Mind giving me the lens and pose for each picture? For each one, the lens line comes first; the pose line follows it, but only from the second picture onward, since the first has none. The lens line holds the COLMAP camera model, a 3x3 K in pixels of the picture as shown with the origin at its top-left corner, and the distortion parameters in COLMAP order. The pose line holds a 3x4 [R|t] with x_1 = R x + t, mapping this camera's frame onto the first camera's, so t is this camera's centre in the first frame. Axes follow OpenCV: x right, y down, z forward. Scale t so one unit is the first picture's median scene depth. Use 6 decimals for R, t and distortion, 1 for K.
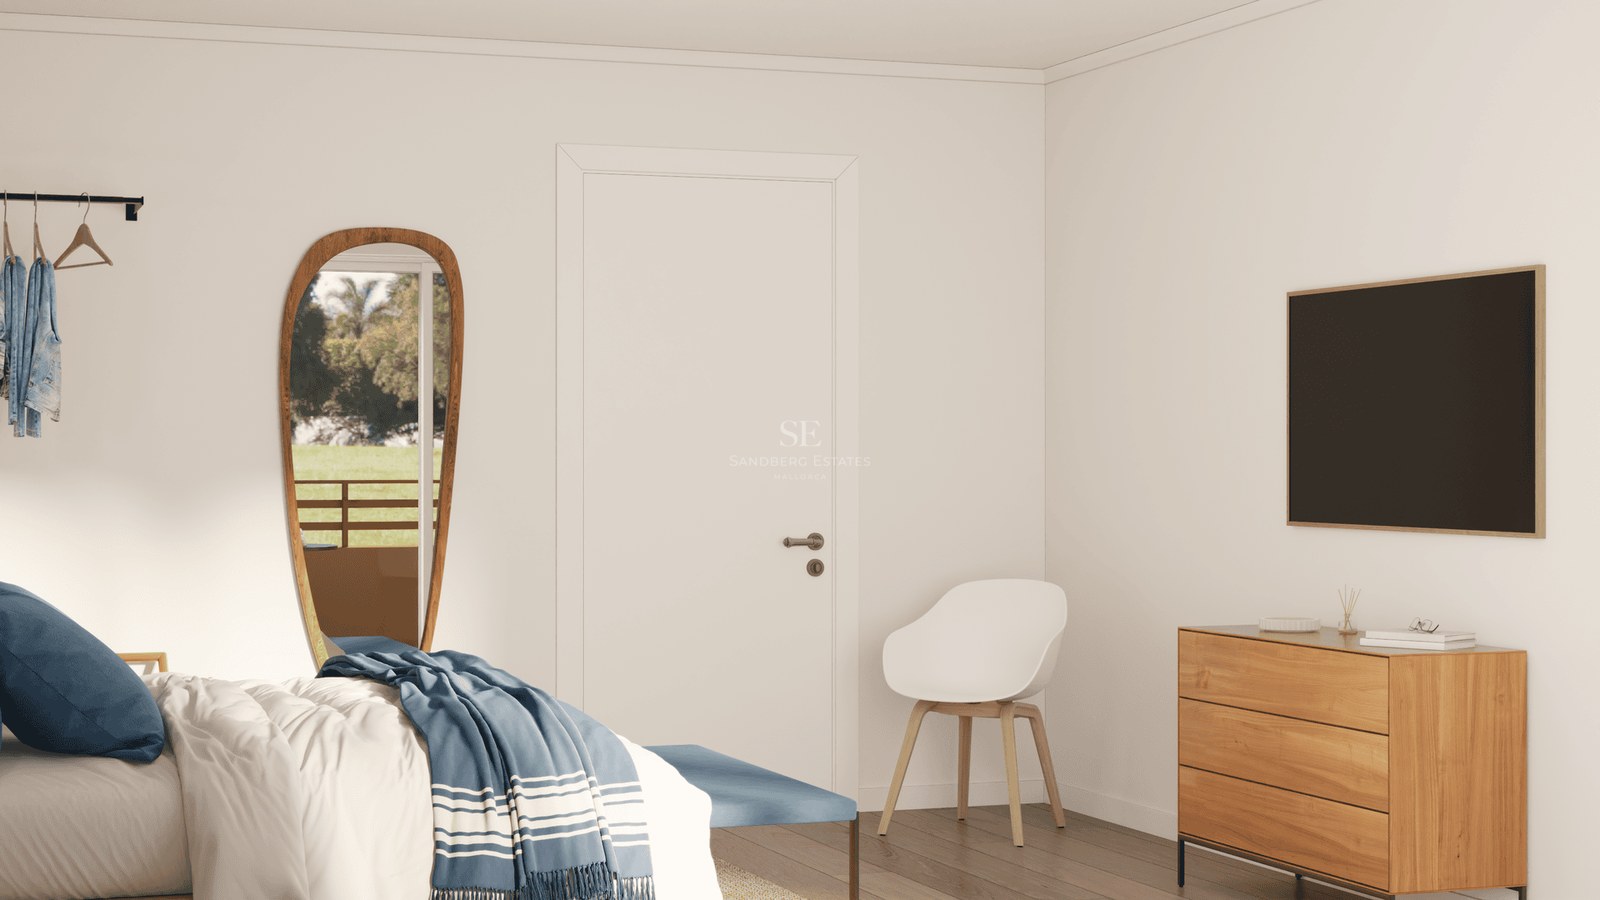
lens RADIAL K [[2624.7, 0, 800.0], [0, 2624.7, 450.0], [0, 0, 1]] dist [0.023630, -0.010824]
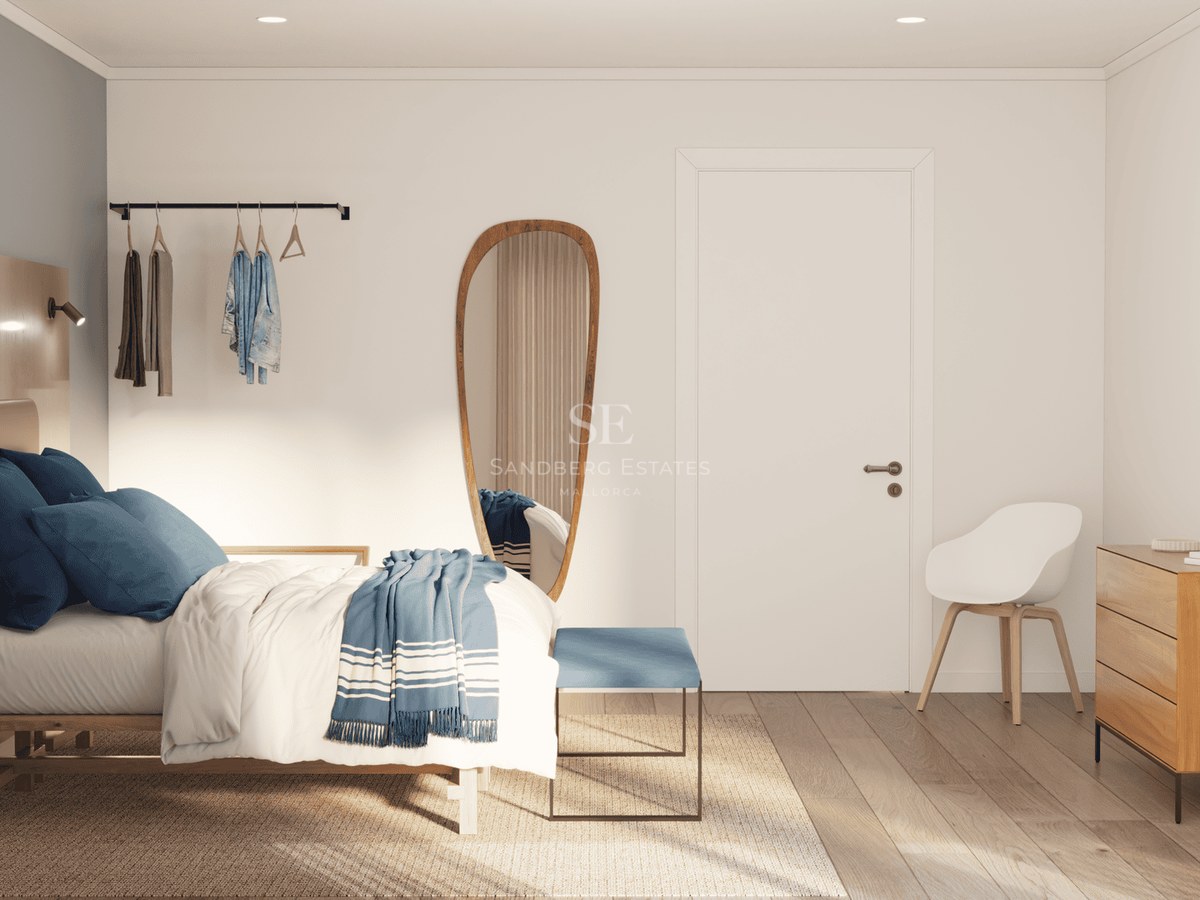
lens RADIAL K [[2322.3, 0, 600.0], [0, 2322.3, 450.0], [0, 0, 1]] dist [0.028589, -0.004832]
pose [[0.941148, 0.010504, -0.337833, 0.393348], [0.000061, 0.999512, 0.031245, -0.011941], [0.337996, -0.029427, 0.940687, -0.091428]]
